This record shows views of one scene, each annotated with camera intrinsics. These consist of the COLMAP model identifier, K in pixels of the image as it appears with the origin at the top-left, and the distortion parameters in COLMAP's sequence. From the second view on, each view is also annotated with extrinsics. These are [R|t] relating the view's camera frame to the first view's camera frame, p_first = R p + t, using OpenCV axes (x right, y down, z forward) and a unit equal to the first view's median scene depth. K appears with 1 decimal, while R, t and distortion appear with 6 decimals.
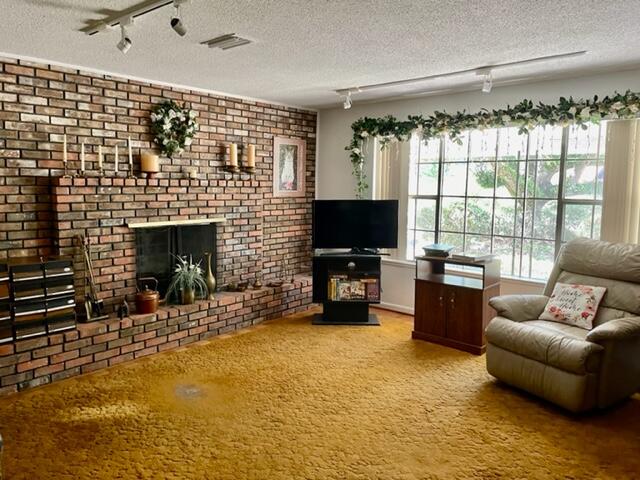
lens RADIAL K [[487.9, 0, 317.2], [0, 487.9, 238.6], [0, 0, 1]] dist [0.115100, -0.130417]
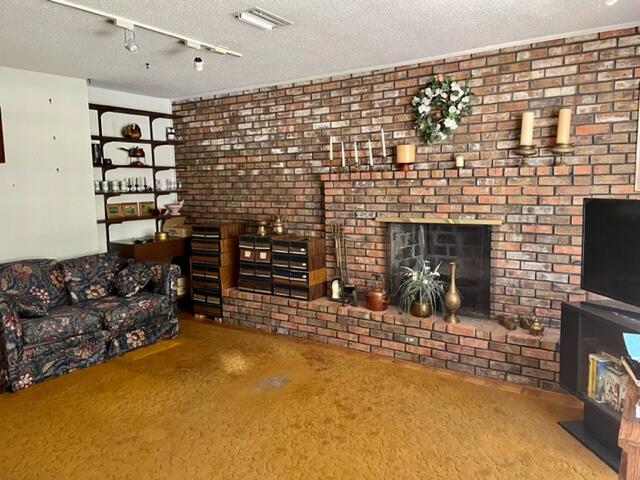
lens RADIAL K [[487.9, 0, 317.2], [0, 487.9, 238.6], [0, 0, 1]] dist [0.115100, -0.130417]
pose [[0.123478, 0.111378, -0.986077, 0.571879], [-0.089220, 0.990903, 0.100751, -0.075199], [0.988328, 0.075537, 0.132292, 0.743680]]
